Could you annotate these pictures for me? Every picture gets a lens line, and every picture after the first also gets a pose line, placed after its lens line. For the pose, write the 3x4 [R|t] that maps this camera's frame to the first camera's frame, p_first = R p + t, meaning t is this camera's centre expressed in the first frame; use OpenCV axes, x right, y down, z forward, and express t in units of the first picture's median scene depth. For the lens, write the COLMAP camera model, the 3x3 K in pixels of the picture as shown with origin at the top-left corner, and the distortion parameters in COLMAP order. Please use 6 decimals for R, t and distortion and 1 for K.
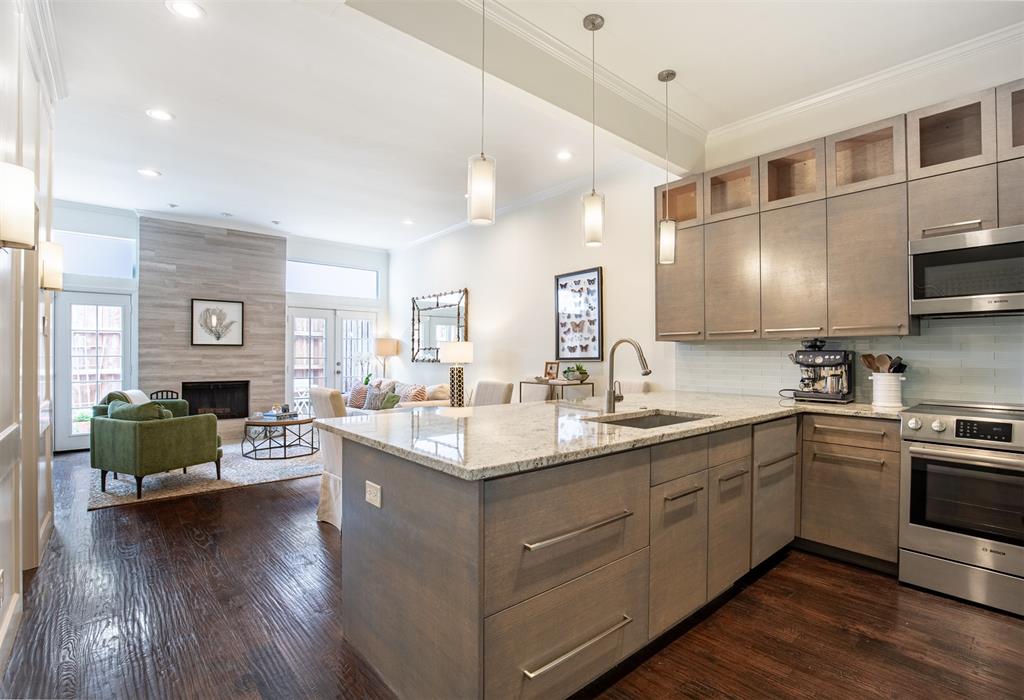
lens RADIAL K [[487.7, 0, 529.4], [0, 487.7, 356.3], [0, 0, 1]] dist [-0.035532, 0.003960]
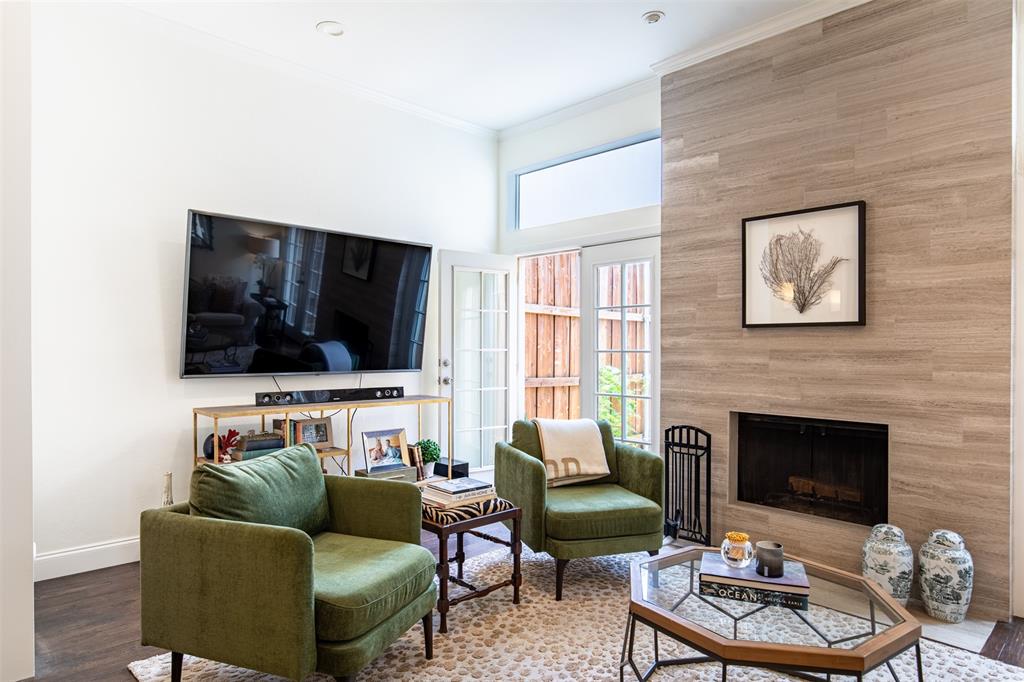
lens RADIAL K [[612.6, 0, 504.1], [0, 612.6, 342.9], [0, 0, 1]] dist [-0.004483, 0.001775]
pose [[0.036847, -0.008402, -0.999286, -0.216149], [-0.006531, 0.999941, -0.008648, -0.004014], [0.999300, 0.006845, 0.036790, 1.004135]]
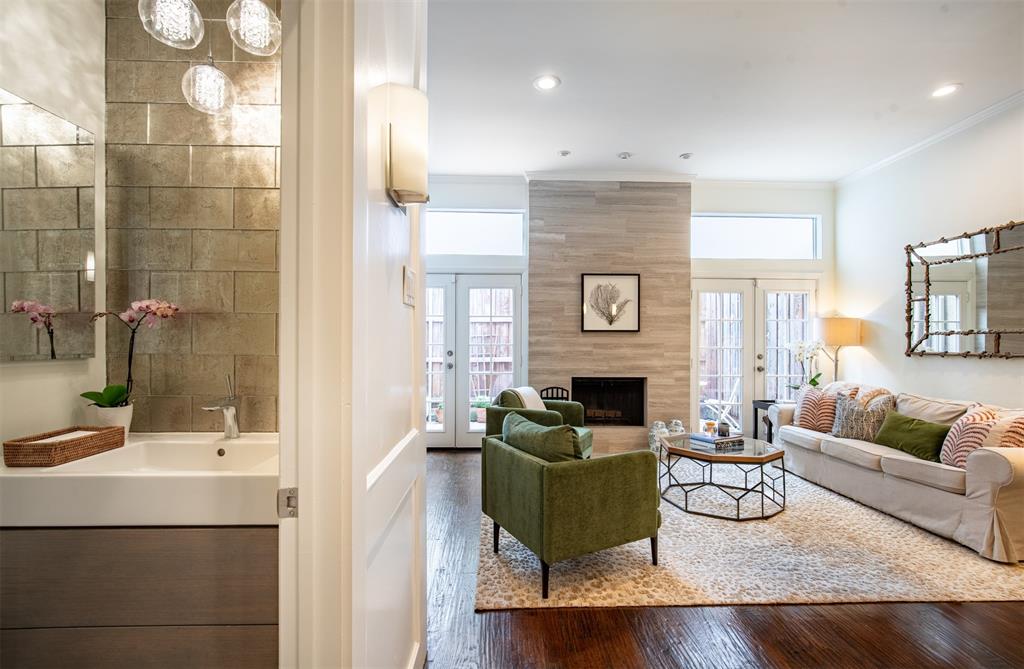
lens RADIAL K [[460.5, 0, 511.6], [0, 460.5, 339.2], [0, 0, 1]] dist [-0.006792, 0.005544]
pose [[0.767857, -0.004856, -0.640603, -0.395745], [-0.002877, 0.999935, -0.011029, -0.001867], [0.640614, 0.010312, 0.767793, 0.437057]]
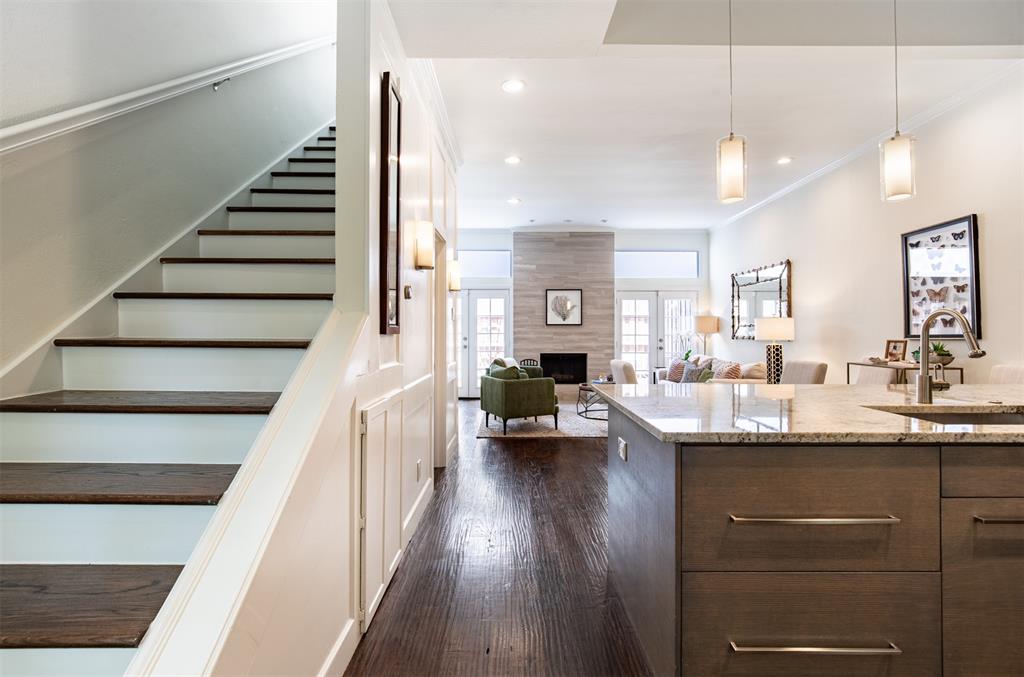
lens RADIAL K [[467.0, 0, 500.9], [0, 467.0, 325.7], [0, 0, 1]] dist [-0.024534, 0.004743]
pose [[0.732370, -0.012069, -0.680800, 0.089218], [0.000594, 0.999854, -0.017087, 0.000511], [0.680907, 0.012110, 0.732270, -0.015575]]
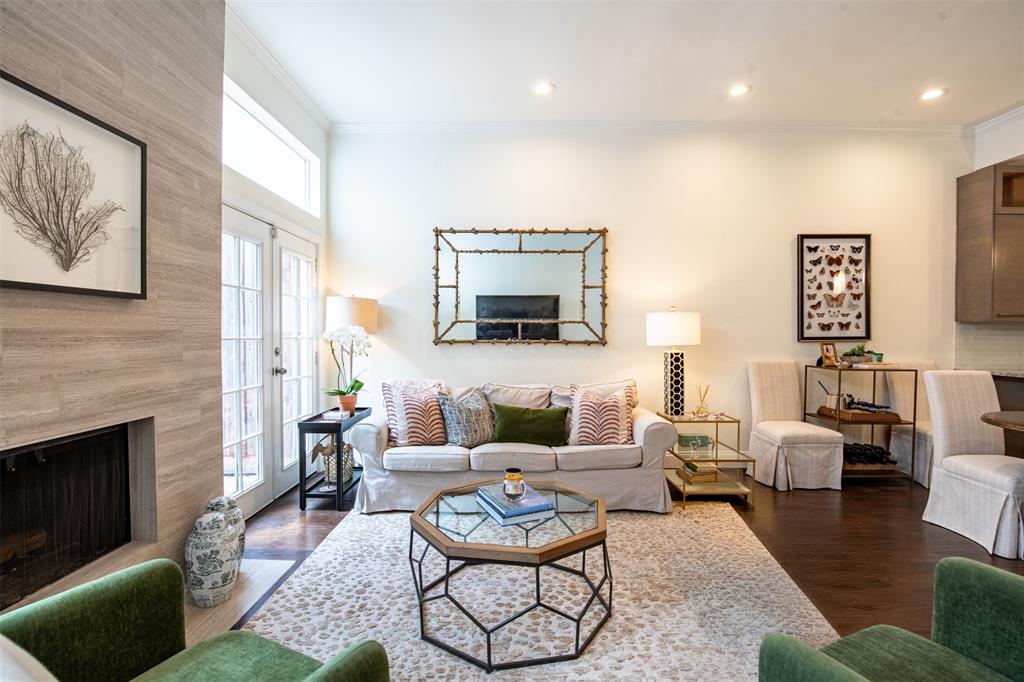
lens RADIAL K [[467.0, 0, 507.5], [0, 467.0, 342.9], [0, 0, 1]] dist [-0.024534, 0.004743]
pose [[0.670886, -0.014378, 0.741421, -0.909528], [-0.002739, 0.999757, 0.021866, -0.003127], [-0.741555, -0.016700, 0.670684, 0.916297]]
